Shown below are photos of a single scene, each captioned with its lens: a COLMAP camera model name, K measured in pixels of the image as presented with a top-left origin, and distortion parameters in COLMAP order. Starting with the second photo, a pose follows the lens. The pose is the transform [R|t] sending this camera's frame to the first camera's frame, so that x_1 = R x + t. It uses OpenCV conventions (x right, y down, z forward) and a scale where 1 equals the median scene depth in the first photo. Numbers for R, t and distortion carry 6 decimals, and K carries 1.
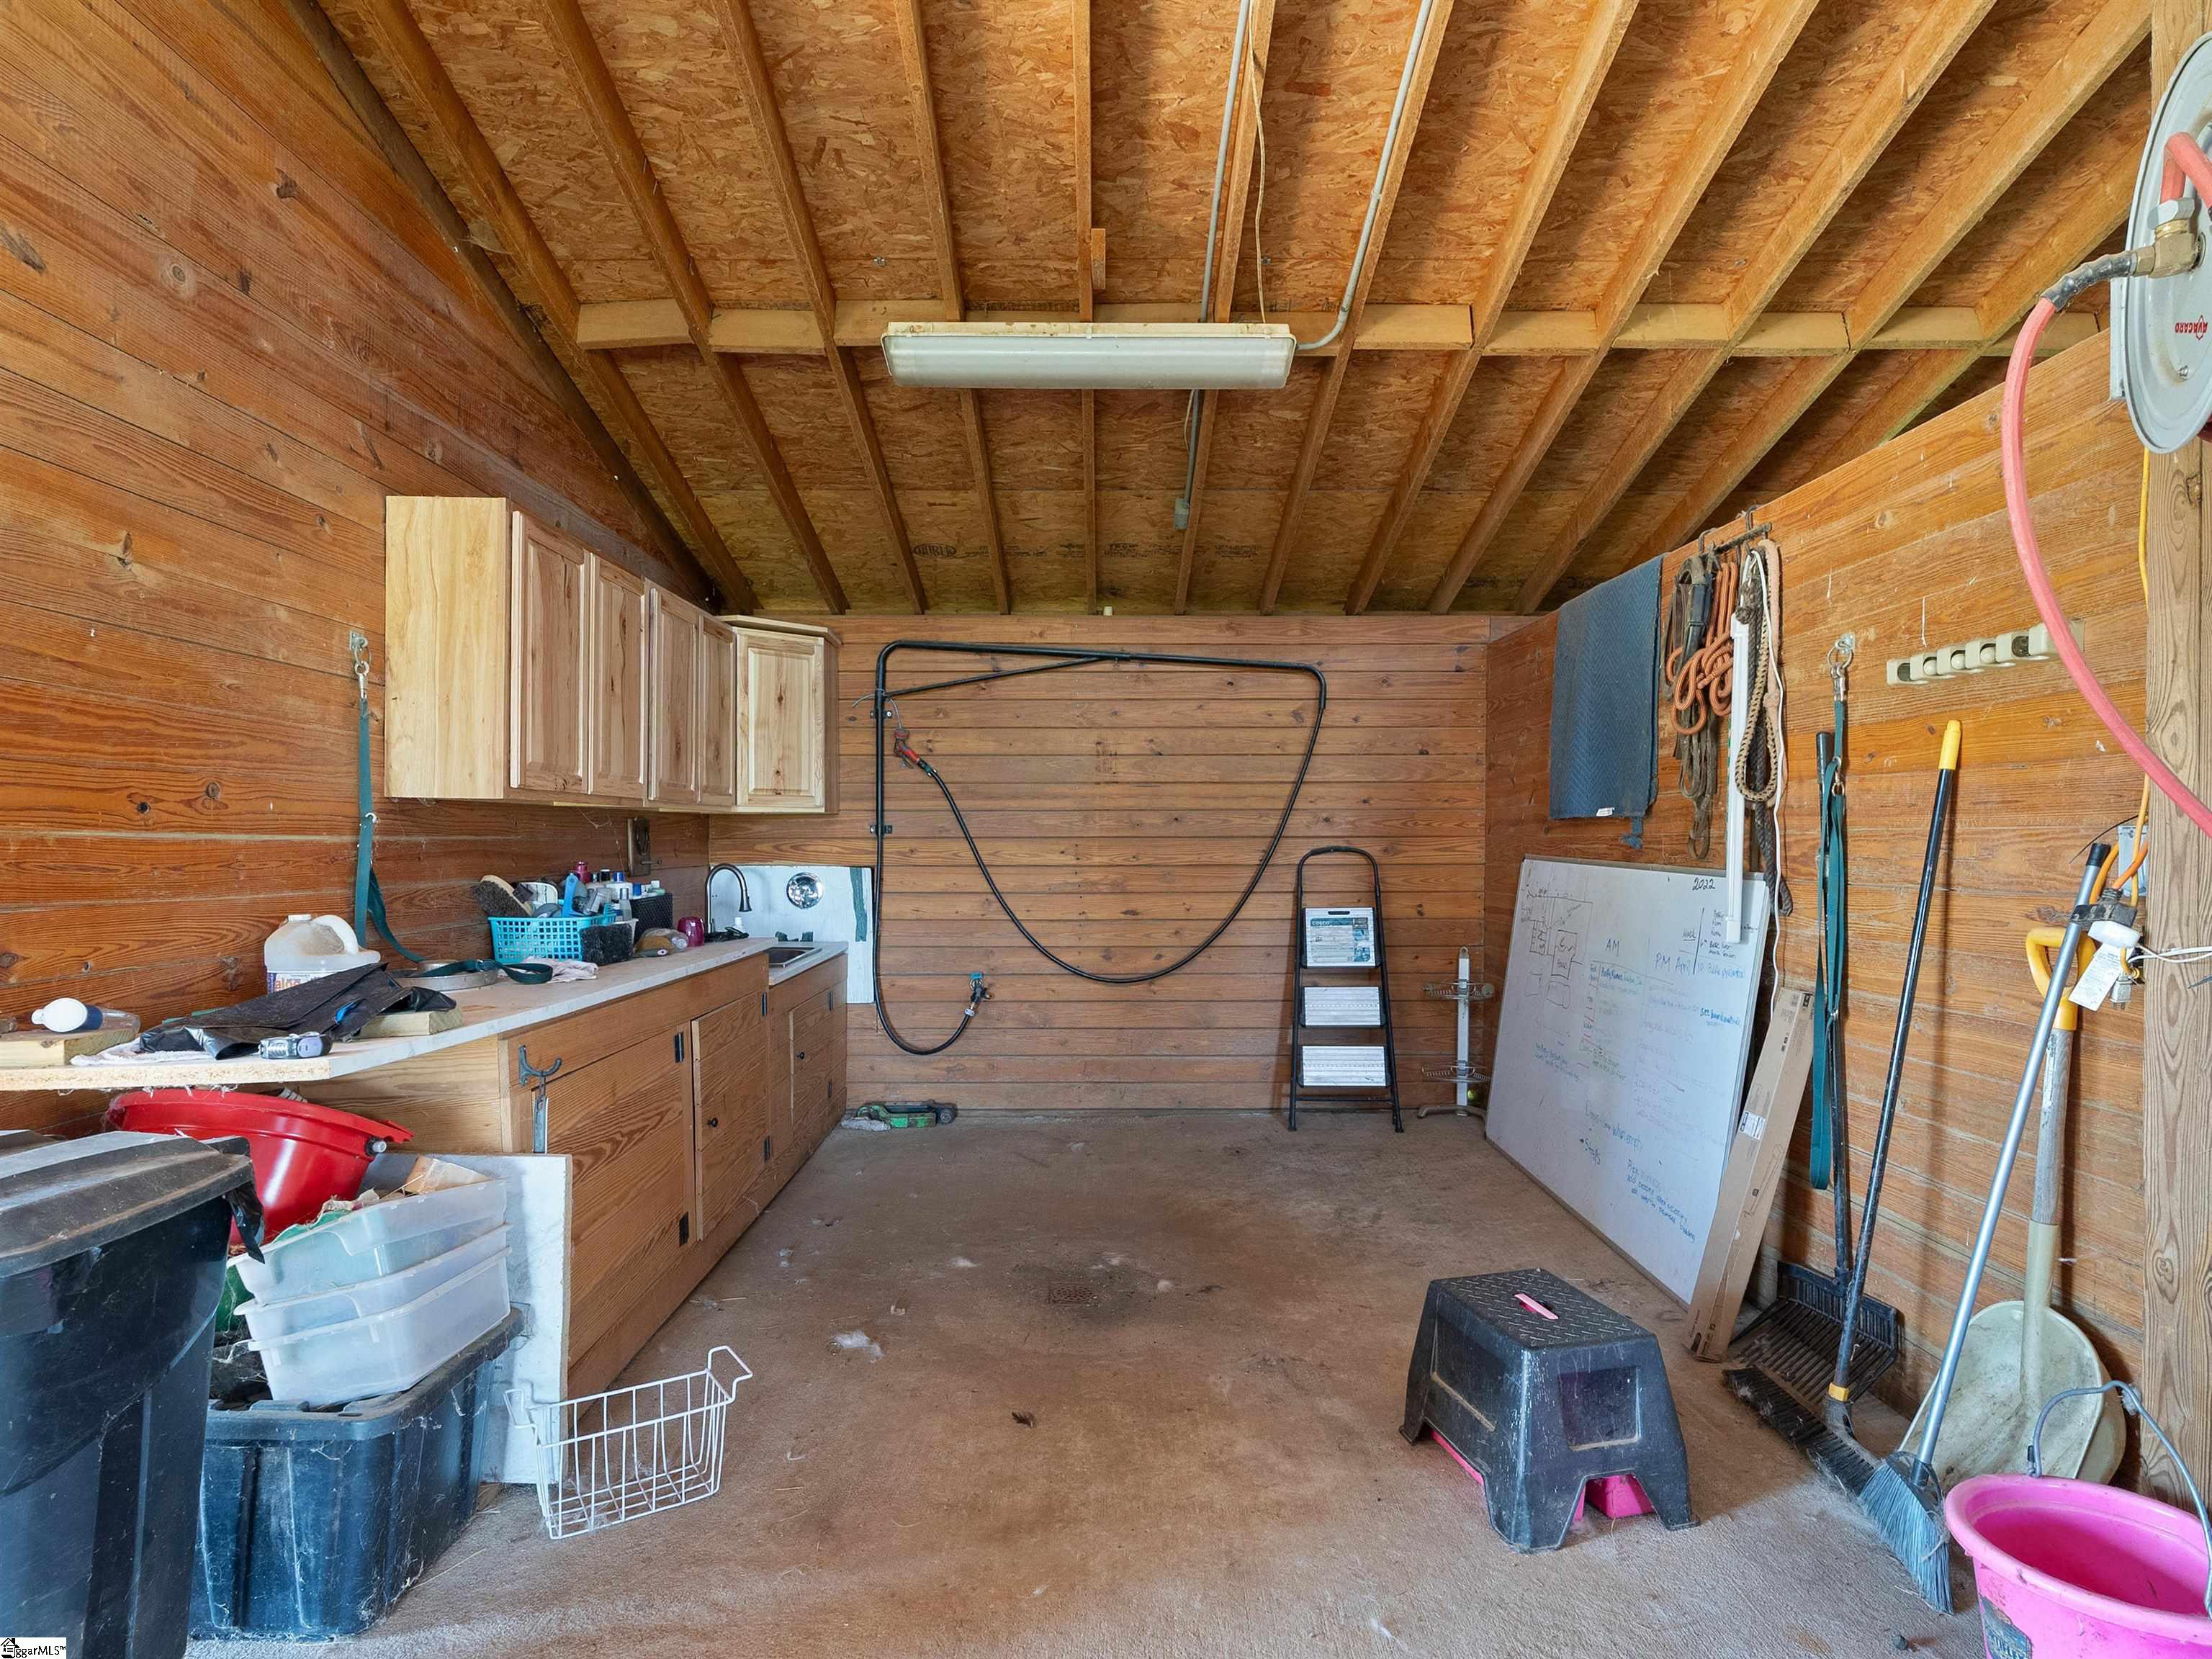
lens RADIAL K [[1142.3, 0, 1109.4], [0, 1142.3, 851.6], [0, 0, 1]] dist [-0.002831, -0.000479]
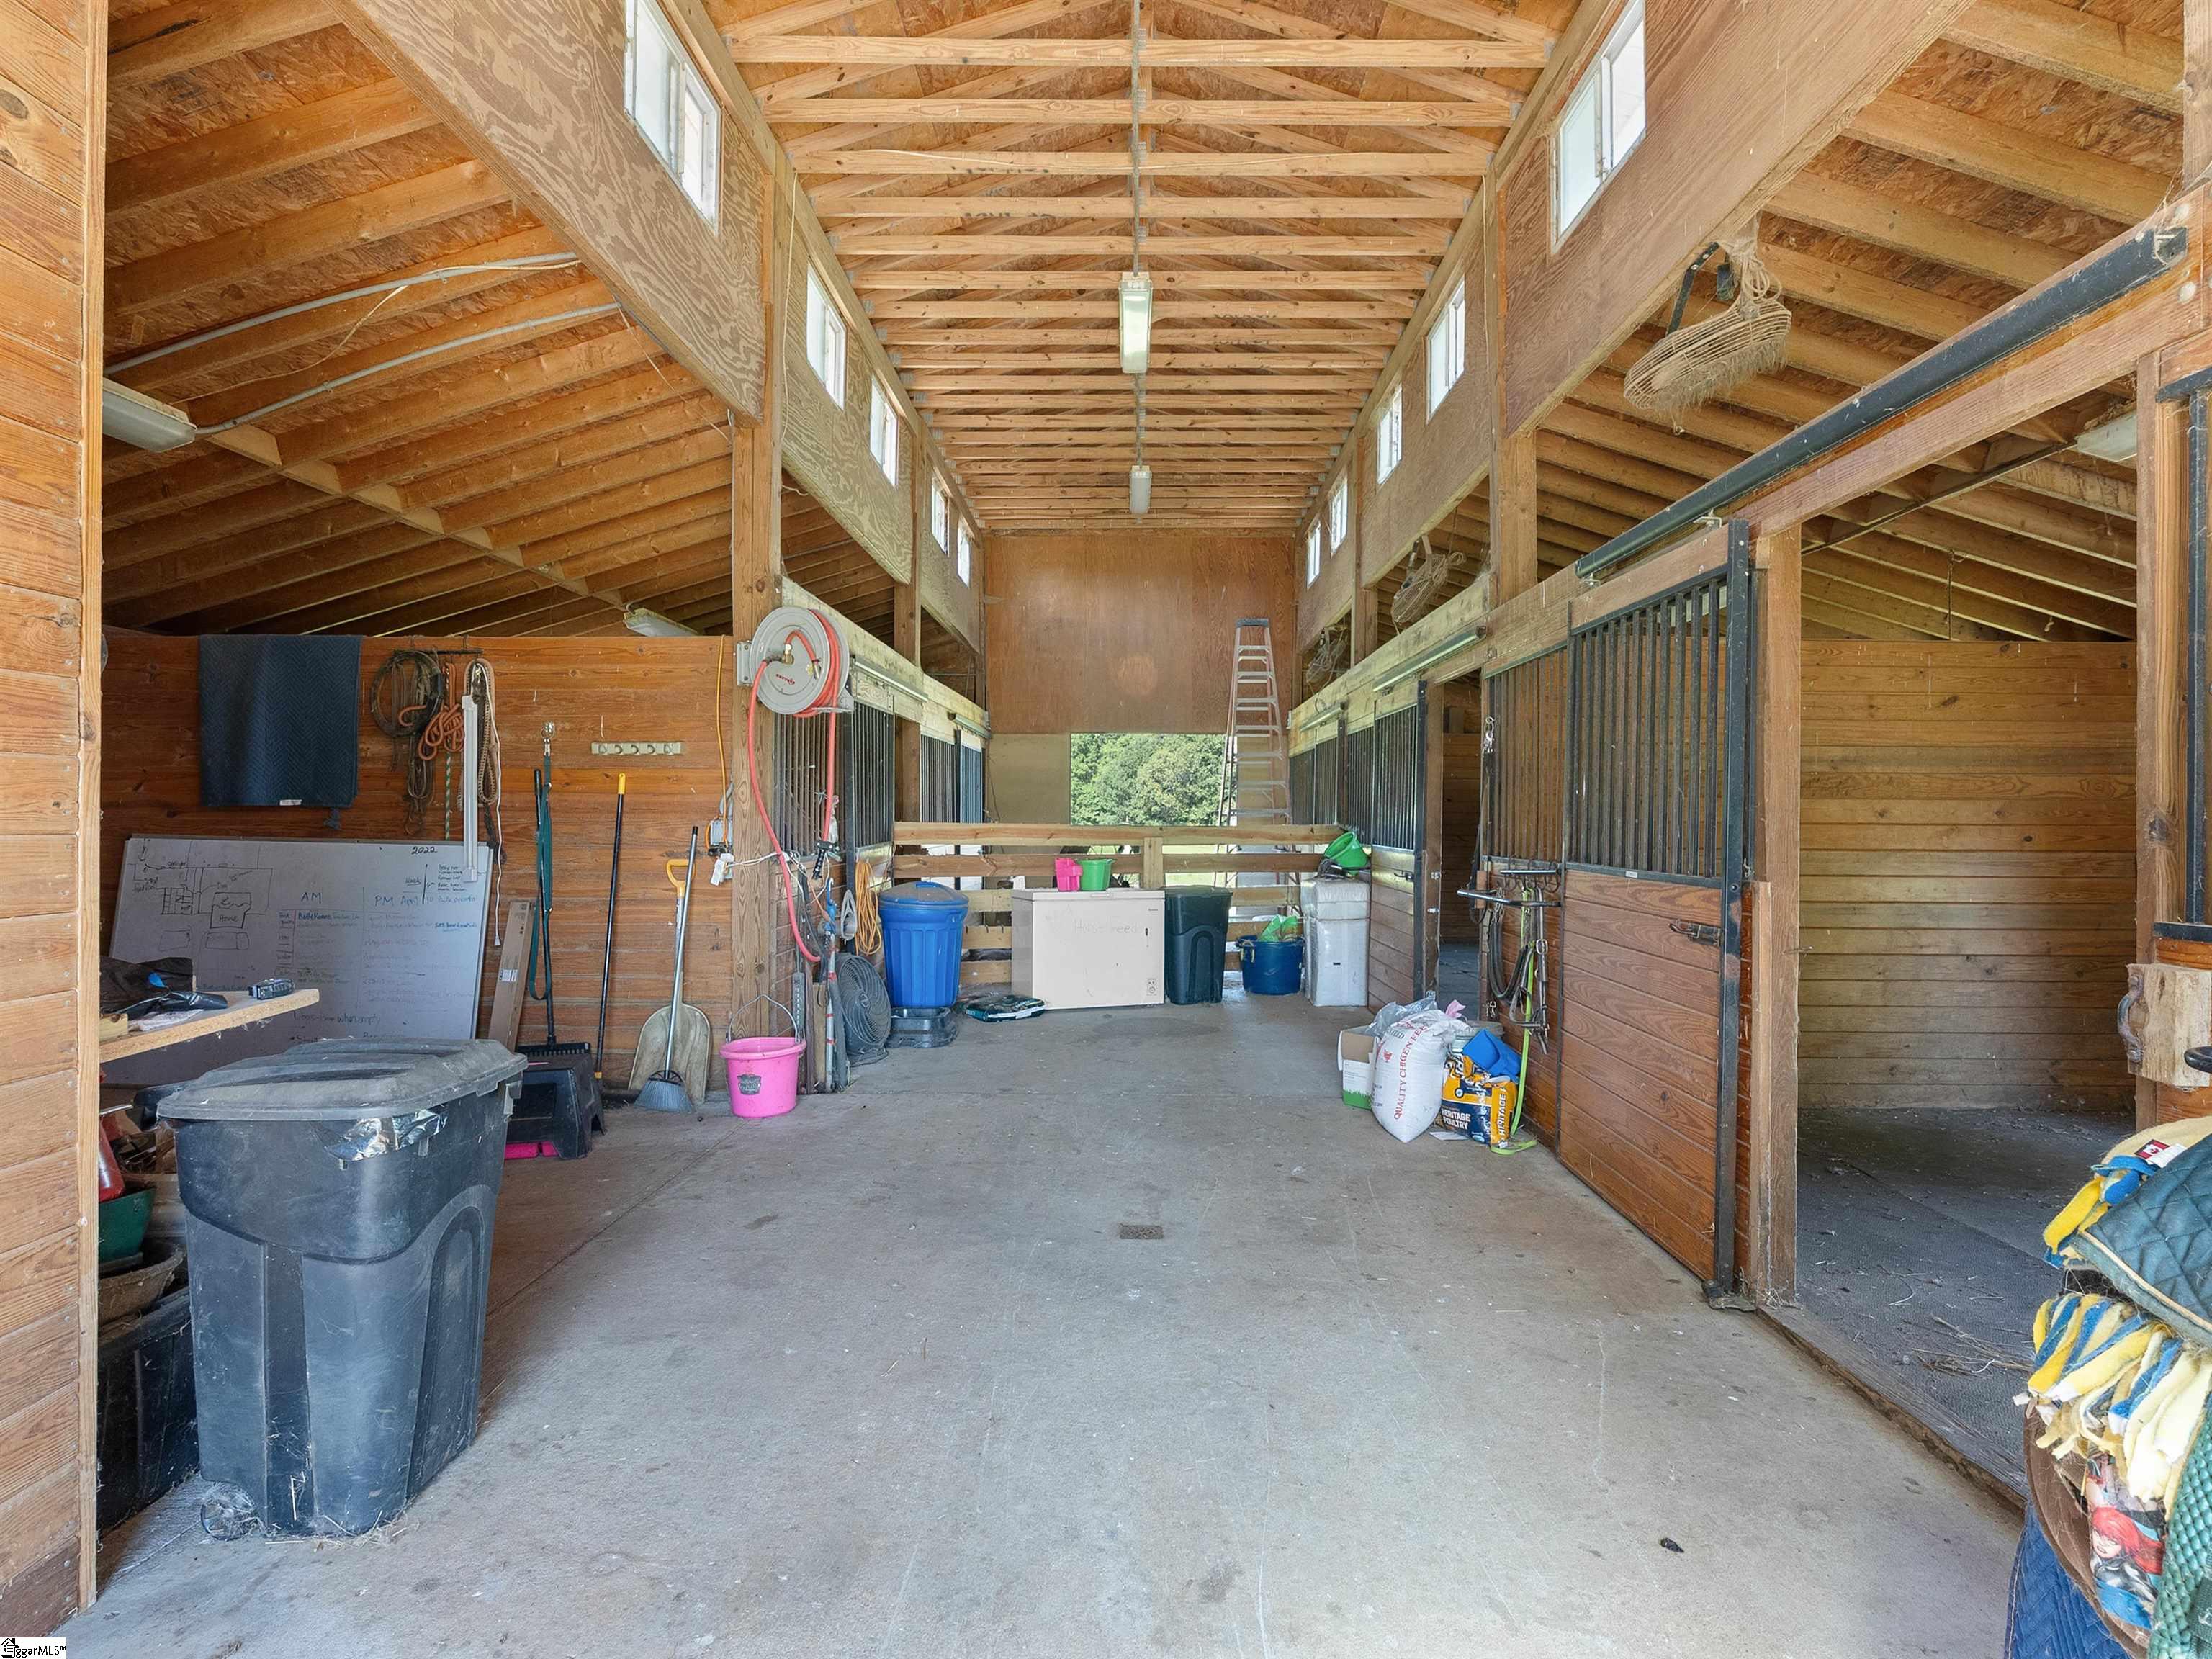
lens RADIAL K [[1142.3, 0, 1112.1], [0, 1142.3, 822.3], [0, 0, 1]] dist [-0.002831, -0.000479]
pose [[0.027730, -0.010764, 0.999557, -1.276628], [0.004380, 0.999934, 0.010647, -0.028845], [-0.999606, 0.004083, 0.027775, -0.051831]]
